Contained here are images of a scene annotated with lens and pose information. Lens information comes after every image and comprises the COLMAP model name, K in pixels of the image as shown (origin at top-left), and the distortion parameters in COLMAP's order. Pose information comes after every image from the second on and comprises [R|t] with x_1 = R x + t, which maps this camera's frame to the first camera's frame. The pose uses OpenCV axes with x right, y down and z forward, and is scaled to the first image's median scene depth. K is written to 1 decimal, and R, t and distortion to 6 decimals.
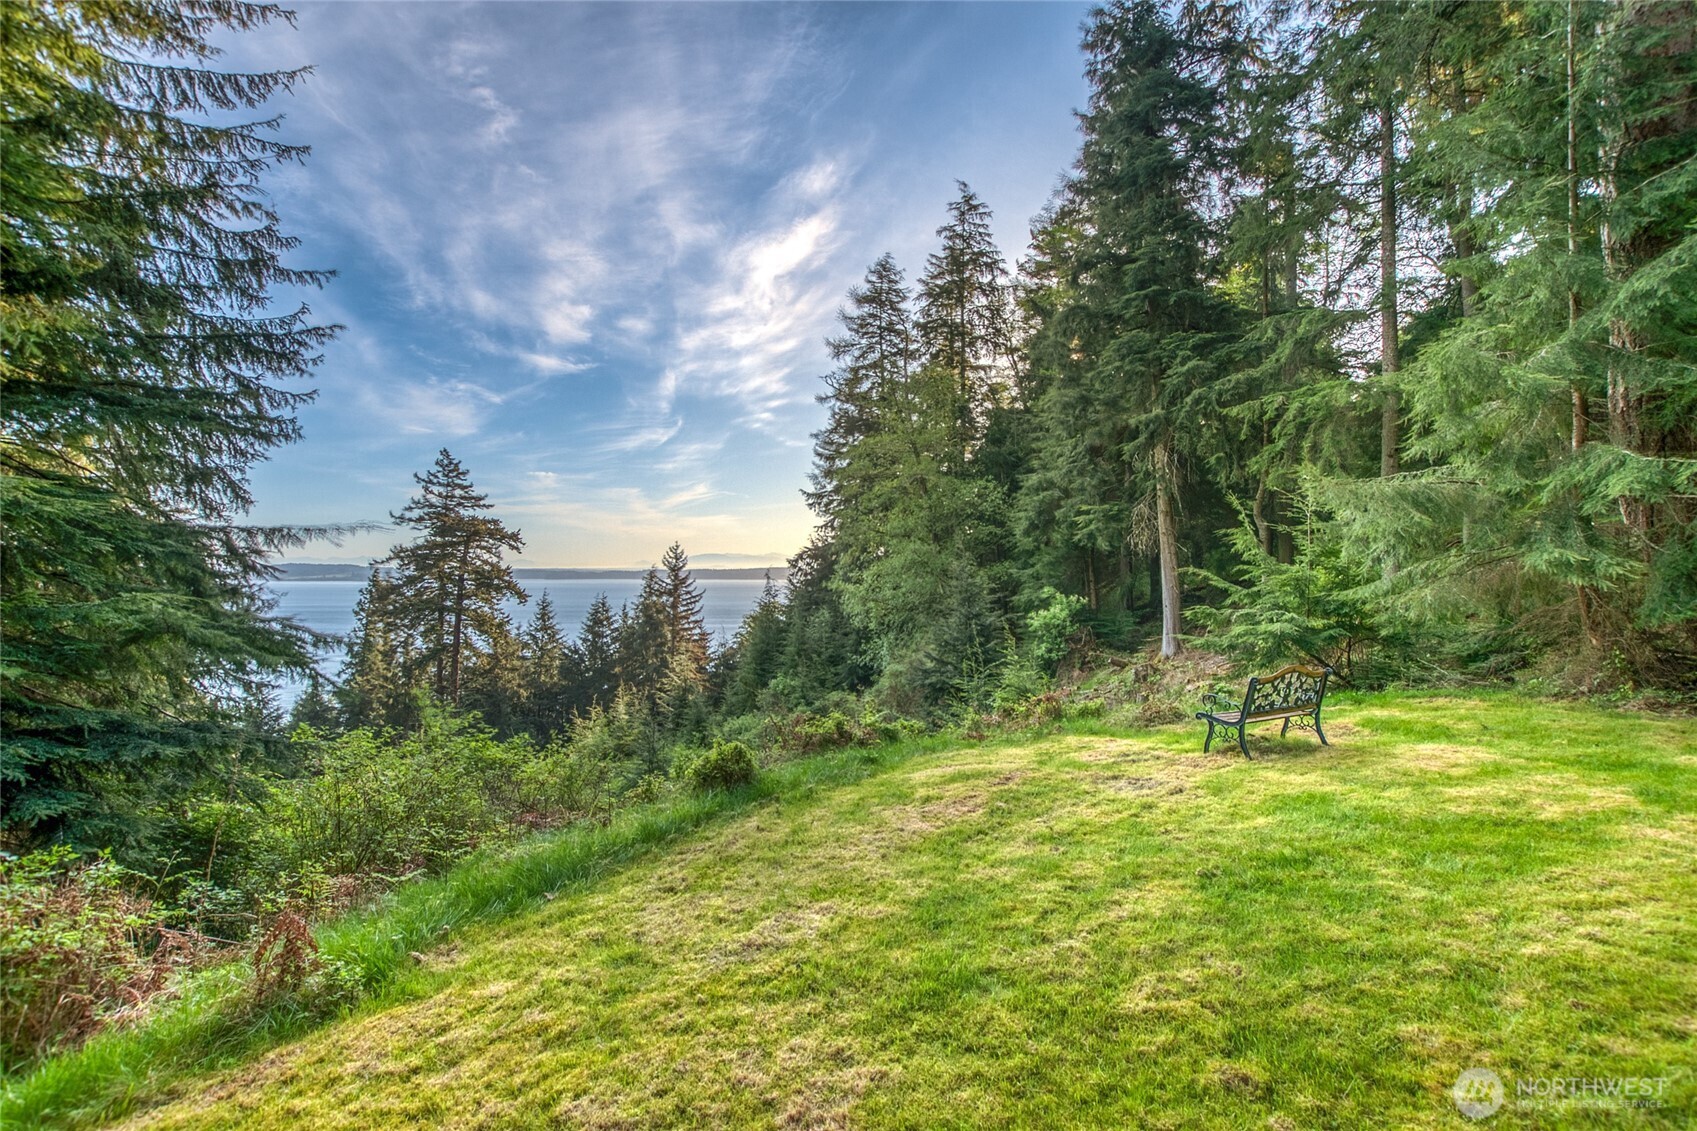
lens RADIAL K [[758.3, 0, 839.0], [0, 758.3, 561.6], [0, 0, 1]] dist [-0.021129, 0.006738]
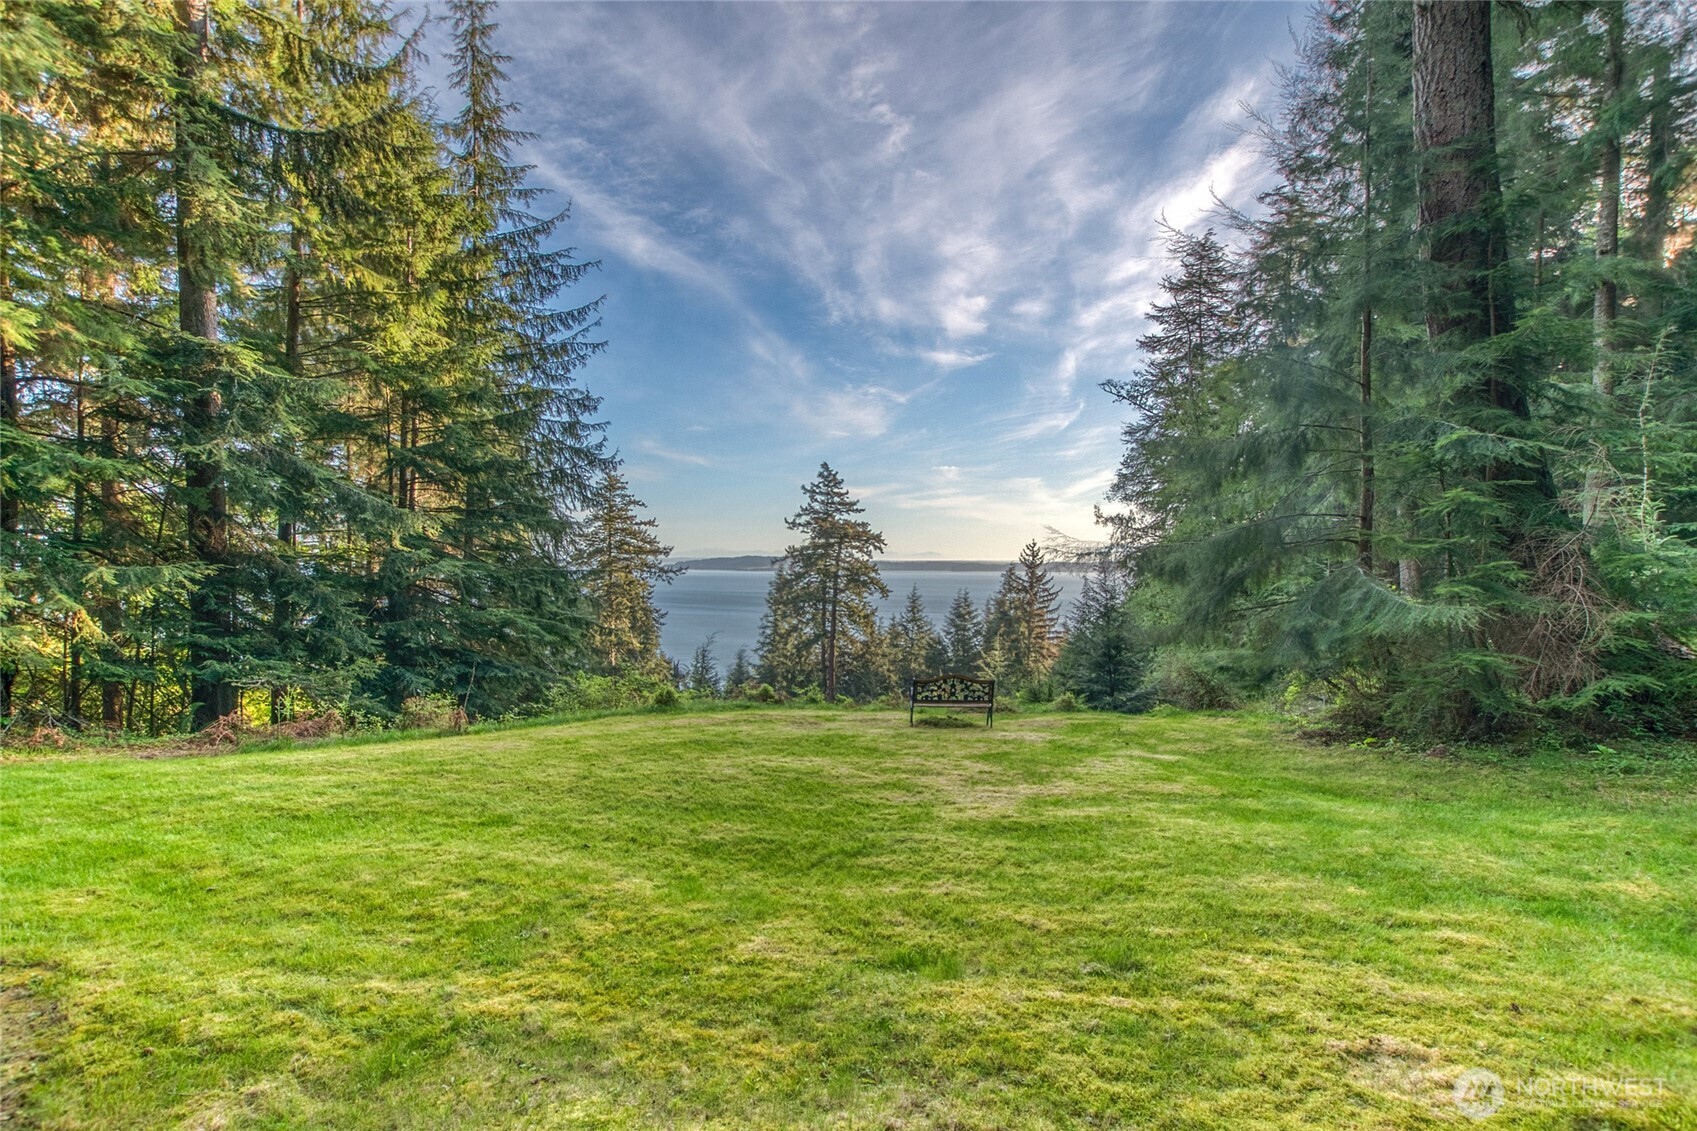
lens RADIAL K [[798.5, 0, 828.6], [0, 798.5, 595.9], [0, 0, 1]] dist [-0.011705, -0.000307]
pose [[0.857291, 0.024968, -0.514227, 0.097883], [0.004383, 0.998433, 0.055786, -0.011230], [0.514814, -0.050078, 0.855838, -0.046745]]
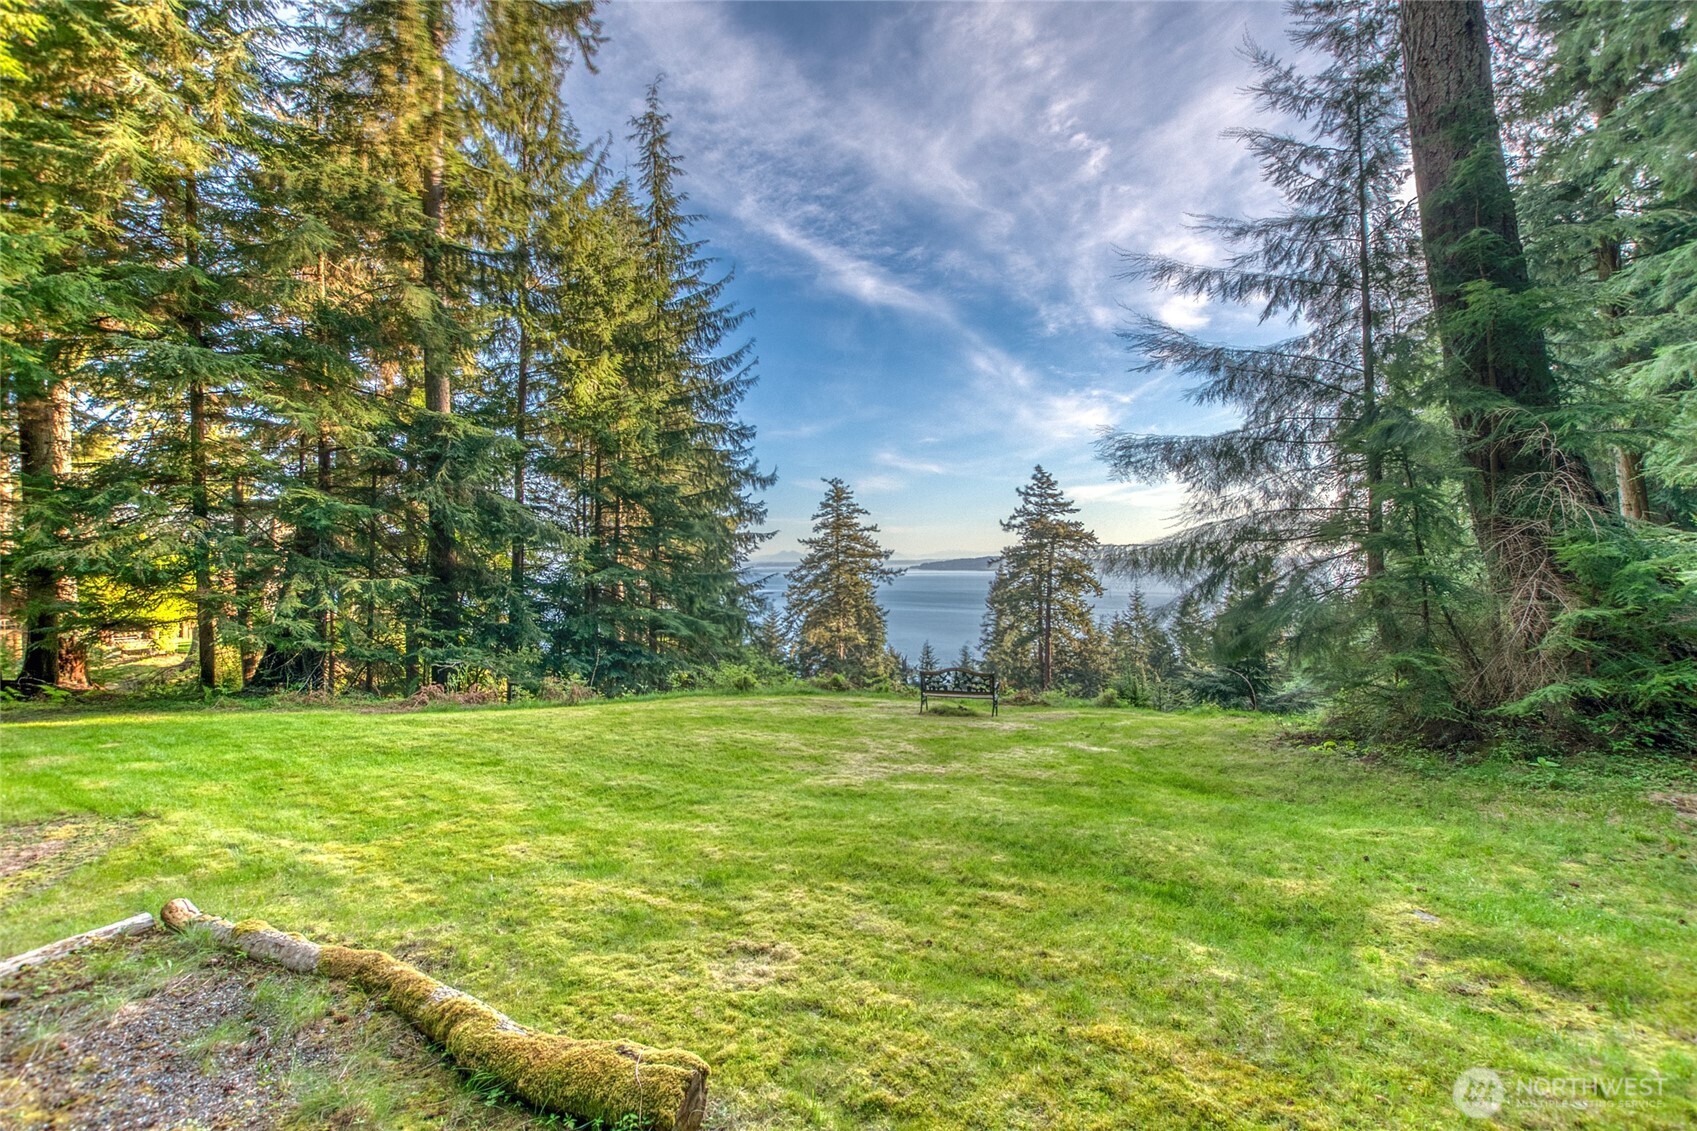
lens RADIAL K [[758.3, 0, 845.2], [0, 758.3, 577.2], [0, 0, 1]] dist [-0.021129, 0.006738]
pose [[0.667003, 0.003516, -0.745047, 0.139966], [0.026011, 0.999269, 0.028002, -0.011631], [0.744601, -0.038057, 0.666424, -0.028454]]
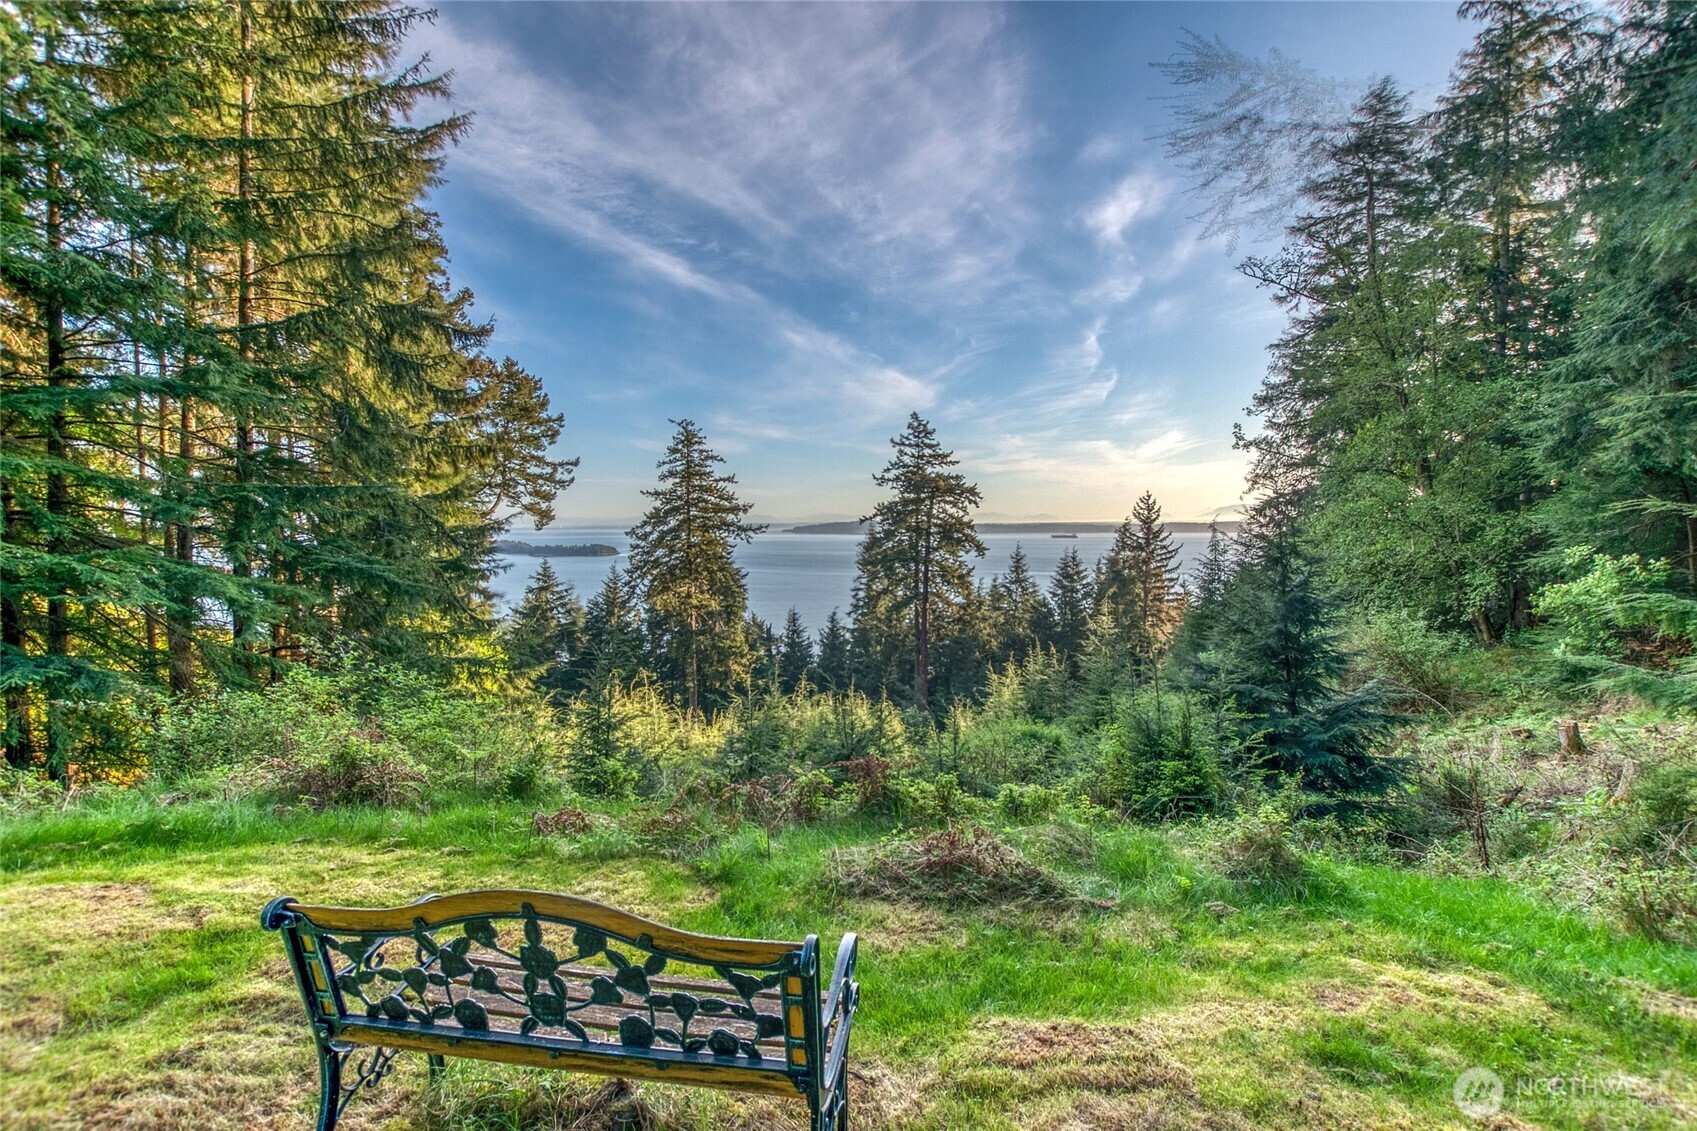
lens RADIAL K [[758.3, 0, 843.4], [0, 758.3, 539.7], [0, 0, 1]] dist [-0.021129, 0.006738]
pose [[0.780519, 0.003377, -0.625123, 0.064502], [0.018012, 0.999449, 0.027889, 0.000837], [0.624873, -0.033027, 0.780028, 0.068097]]
